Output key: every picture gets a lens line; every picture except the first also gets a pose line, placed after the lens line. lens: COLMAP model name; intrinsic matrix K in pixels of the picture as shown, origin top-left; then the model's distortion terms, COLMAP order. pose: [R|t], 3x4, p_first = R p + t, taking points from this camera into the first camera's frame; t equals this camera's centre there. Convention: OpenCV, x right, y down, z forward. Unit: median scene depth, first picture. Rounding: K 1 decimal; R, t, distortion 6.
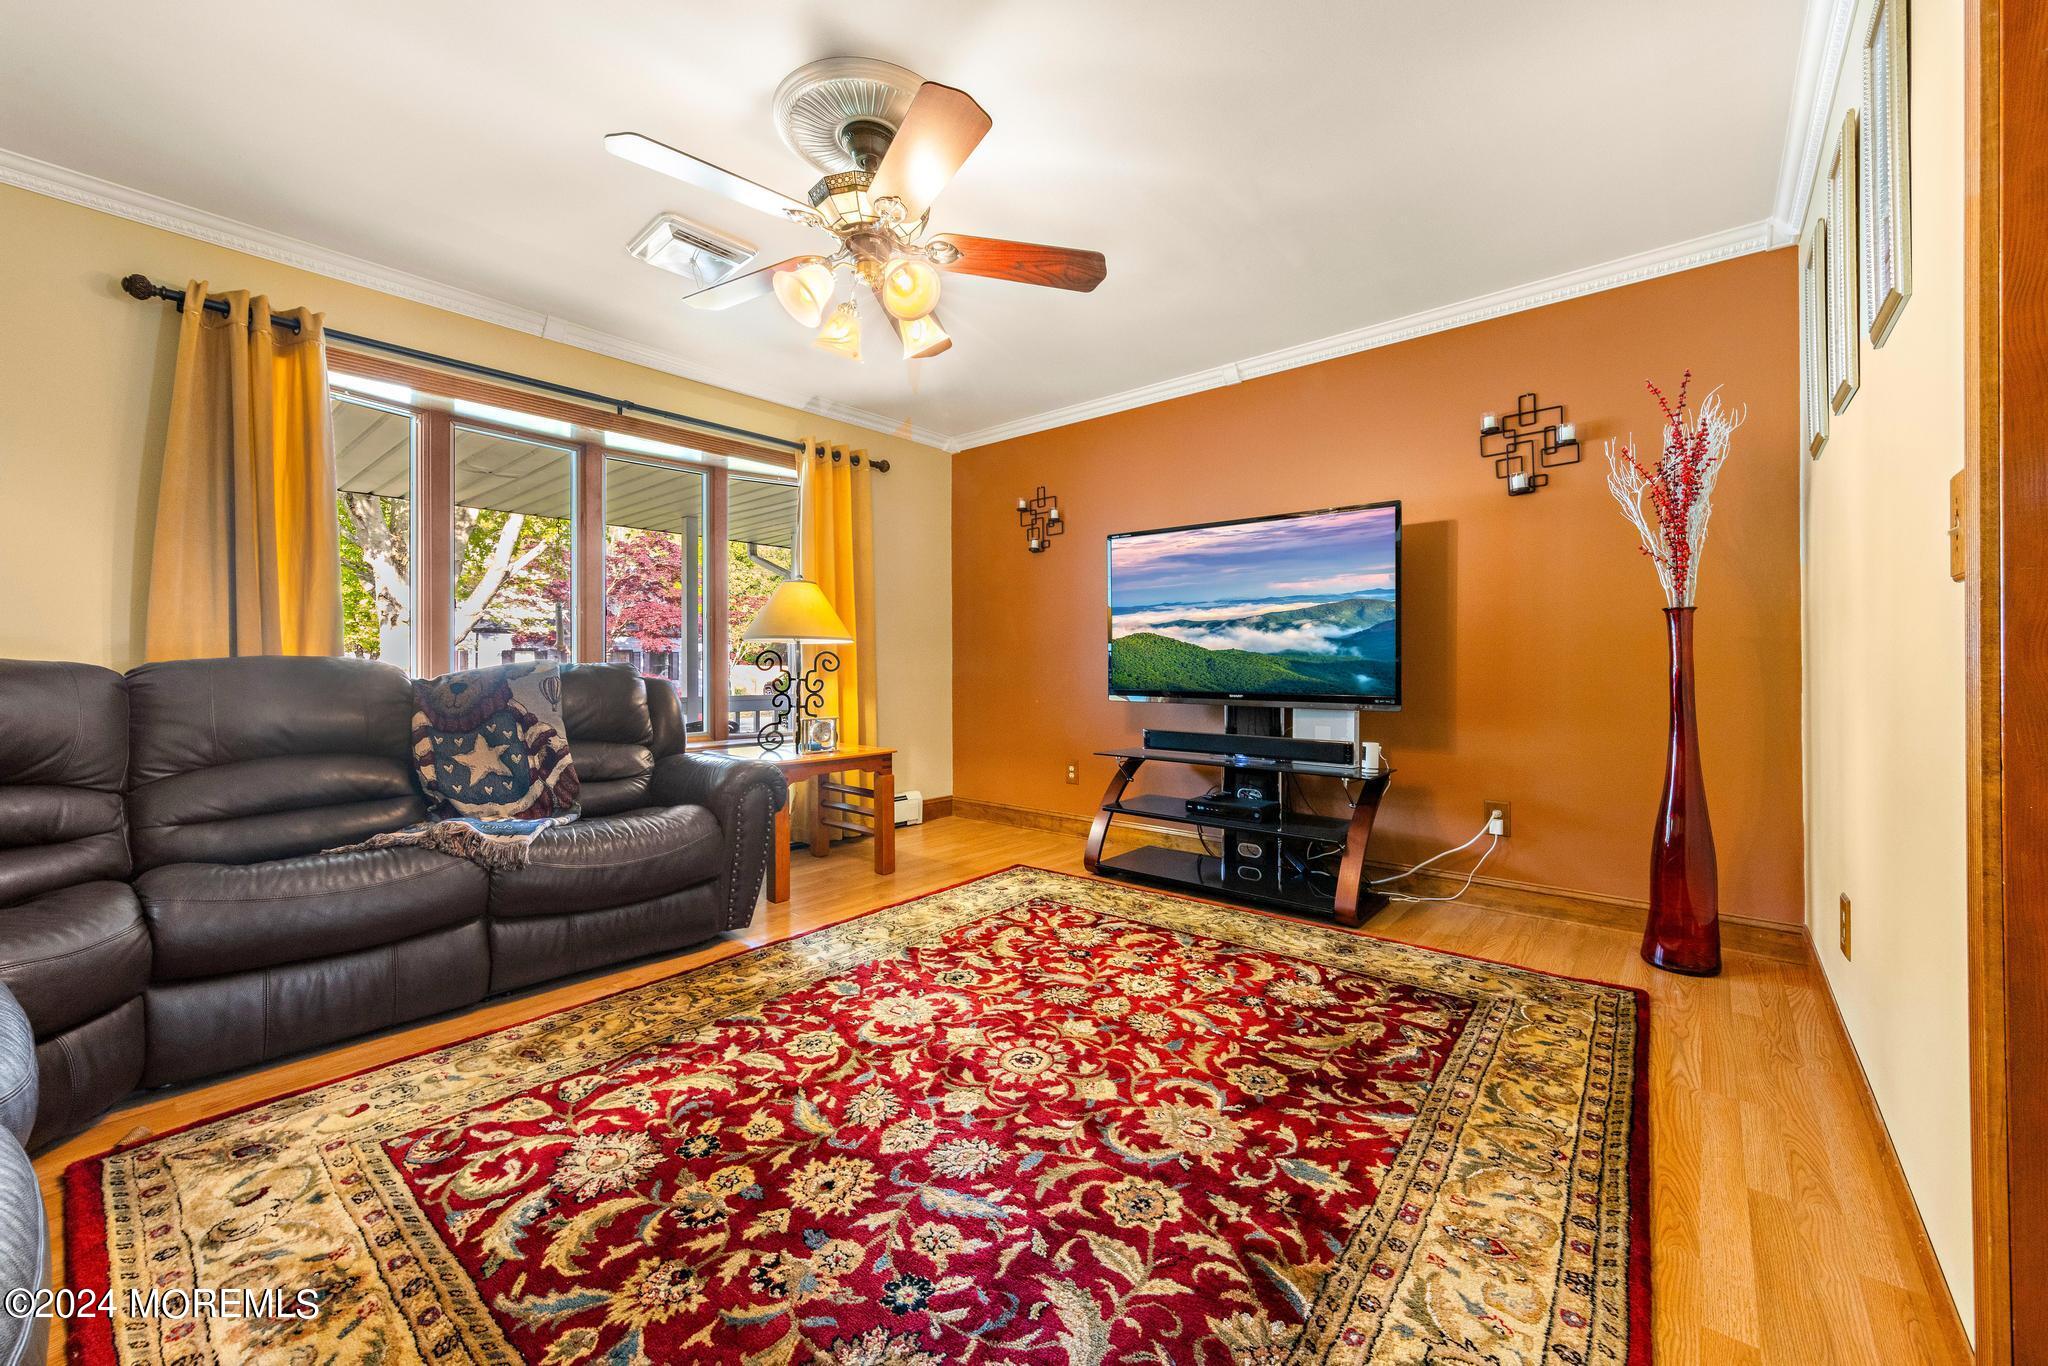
lens RADIAL K [[799.7, 0, 1028.6], [0, 799.7, 678.2], [0, 0, 1]] dist [0.005046, 0.000004]
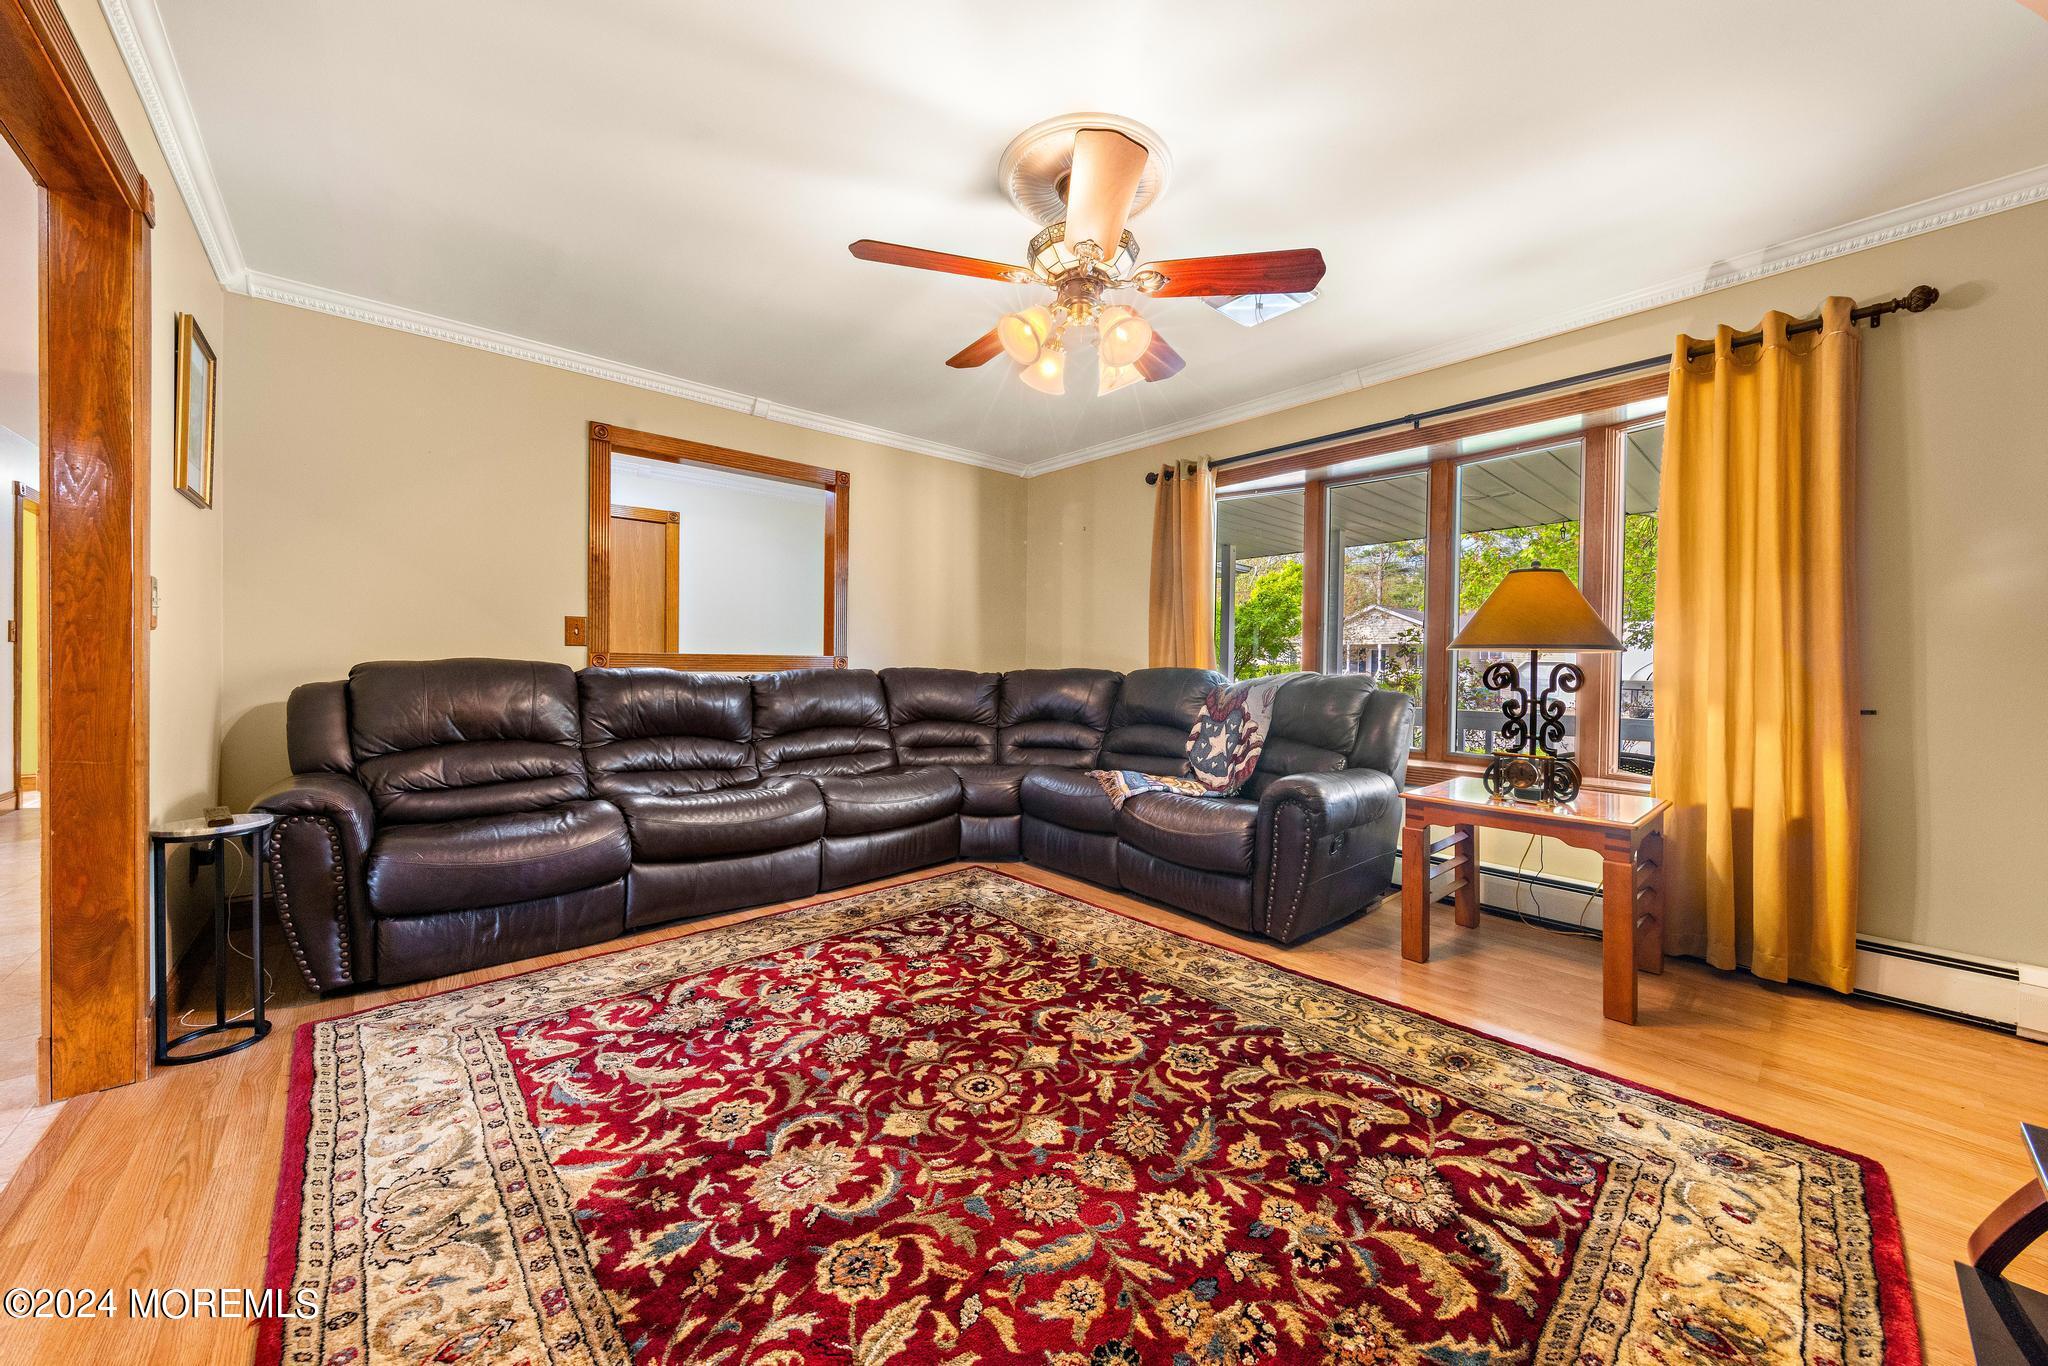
lens RADIAL K [[732.9, 0, 1024.1], [0, 732.9, 672.9], [0, 0, 1]] dist [0.004774, 0.000240]
pose [[-0.149617, 0.015198, -0.988627, 0.801582], [-0.028081, 0.999413, 0.019613, -0.044742], [0.988345, 0.030696, -0.149103, 1.080873]]
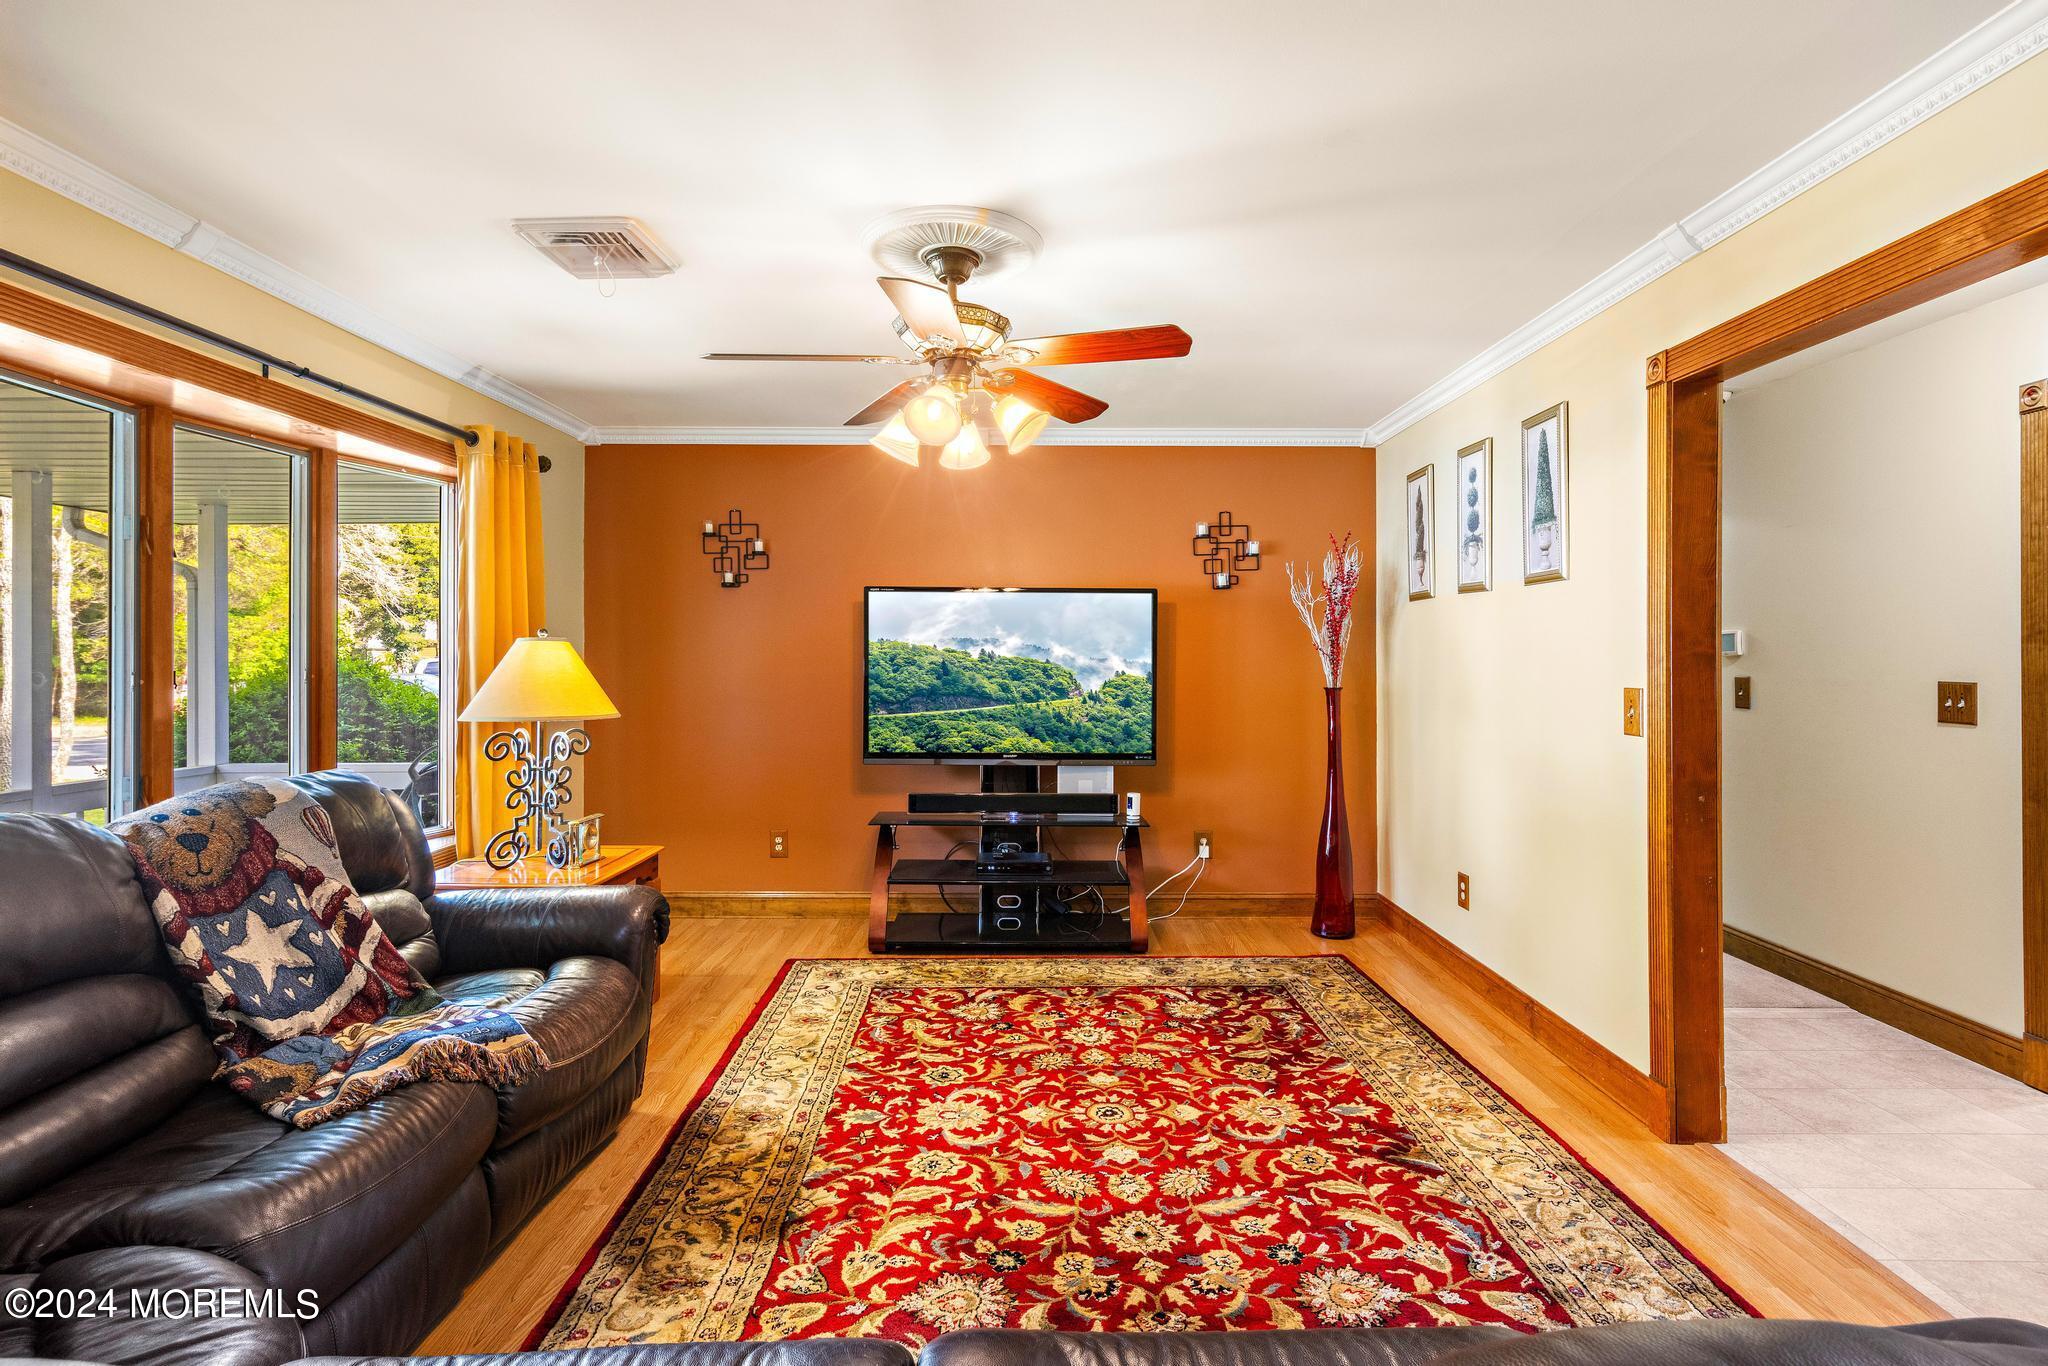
lens RADIAL K [[1003.9, 0, 1049.6], [0, 1003.9, 675.5], [0, 0, 1]] dist [0.005644, 0.000522]
pose [[0.752731, -0.009475, 0.658260, -0.940262], [0.005996, 0.999954, 0.007537, -0.154303], [-0.658301, -0.001726, 0.752753, -0.032975]]
